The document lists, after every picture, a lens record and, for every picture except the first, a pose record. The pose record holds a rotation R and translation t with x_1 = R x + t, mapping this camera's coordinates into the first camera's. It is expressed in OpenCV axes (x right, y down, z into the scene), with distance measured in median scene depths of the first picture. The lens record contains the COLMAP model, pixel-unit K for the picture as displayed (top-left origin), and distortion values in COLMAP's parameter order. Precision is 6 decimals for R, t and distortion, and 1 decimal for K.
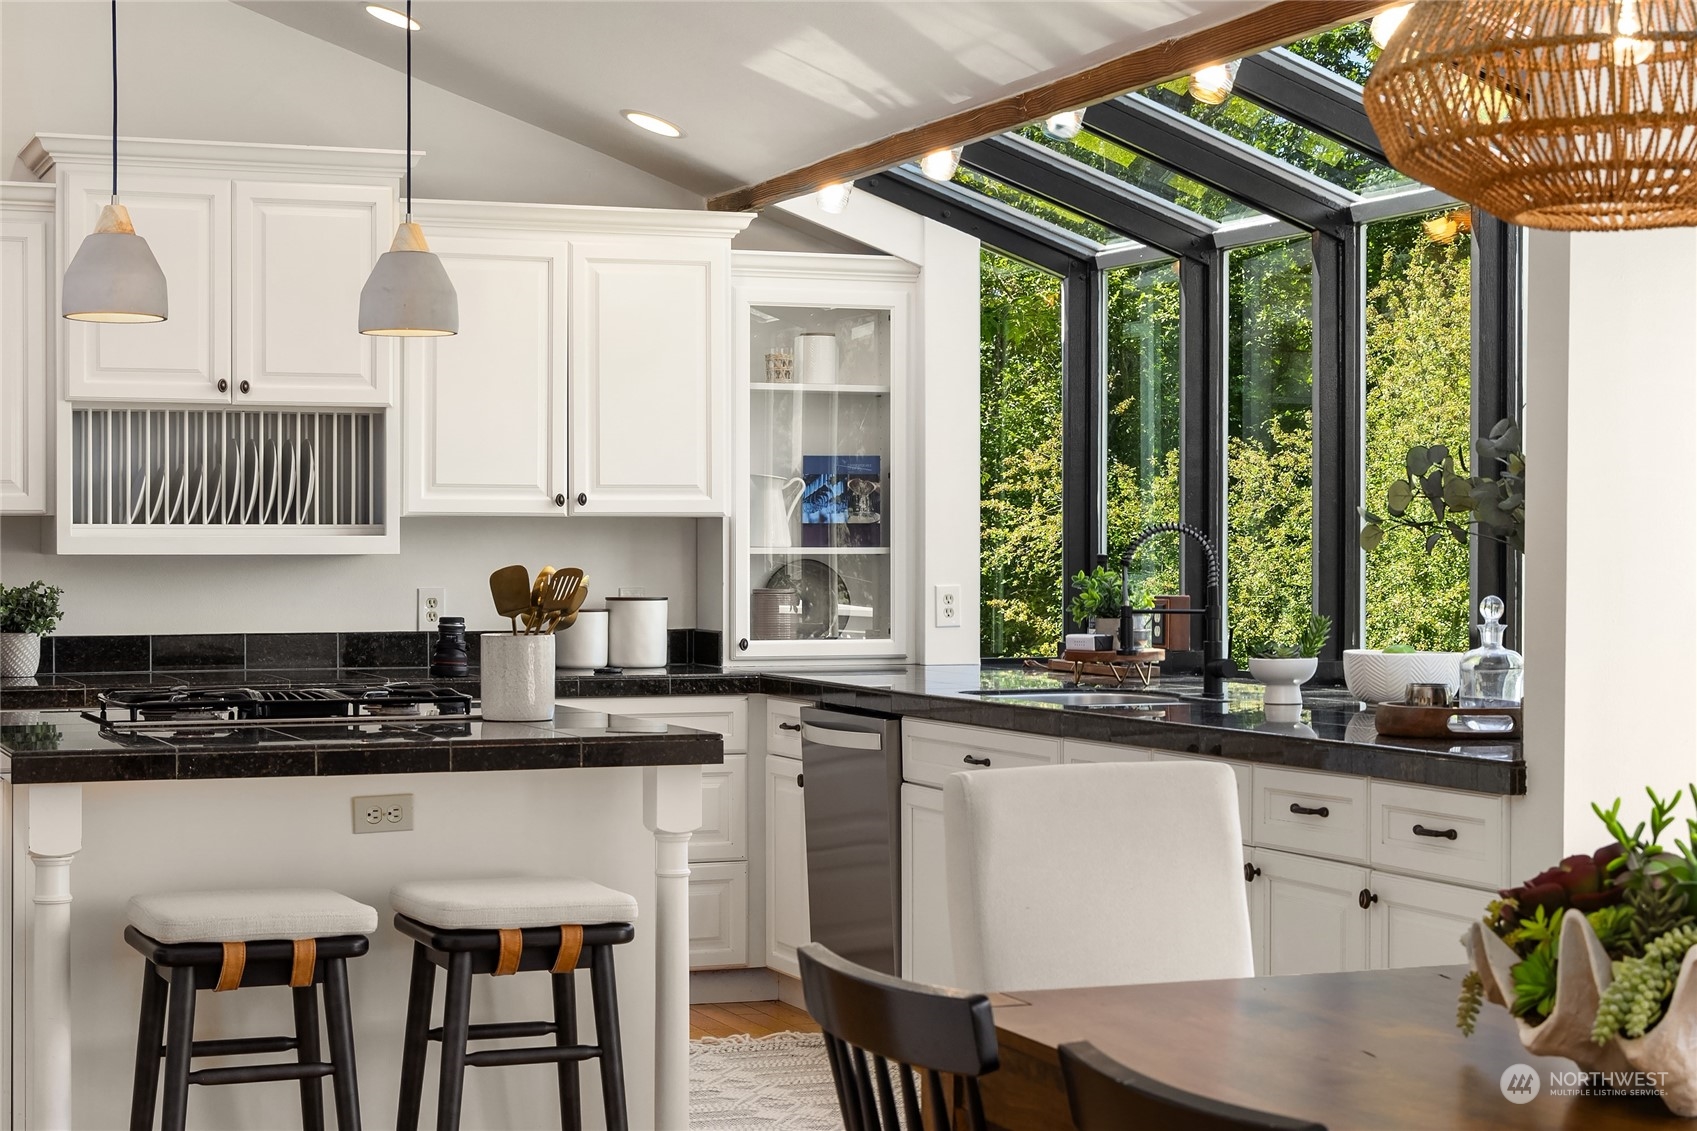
lens RADIAL K [[2923.2, 0, 791.1], [0, 2923.2, 510.1], [0, 0, 1]] dist [0.042264, 0.000000]
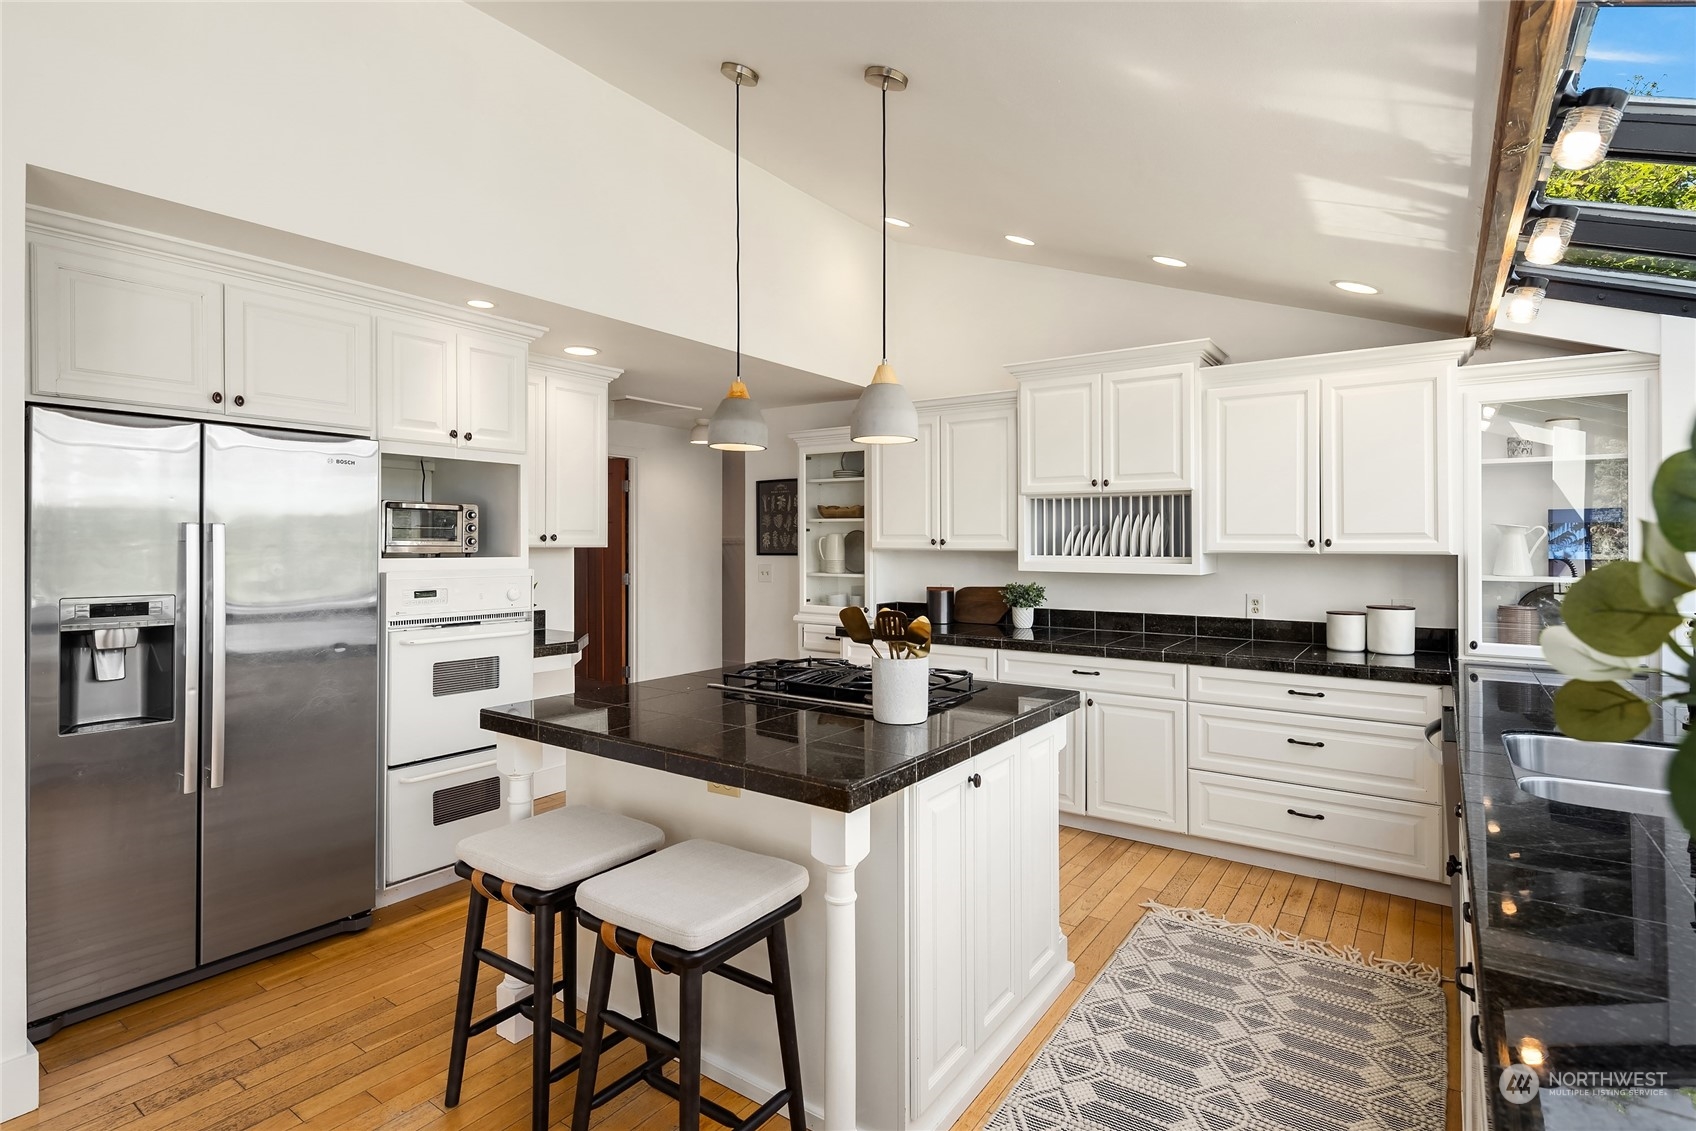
lens RADIAL K [[824.9, 0, 852.9], [0, 824.9, 526.4], [0, 0, 1]] dist [0.008112, -0.004635]
pose [[0.567114, -0.014088, -0.823519, 0.145868], [0.007503, 0.999901, -0.011938, -0.008944], [0.823605, 0.000592, 0.567163, 0.539715]]
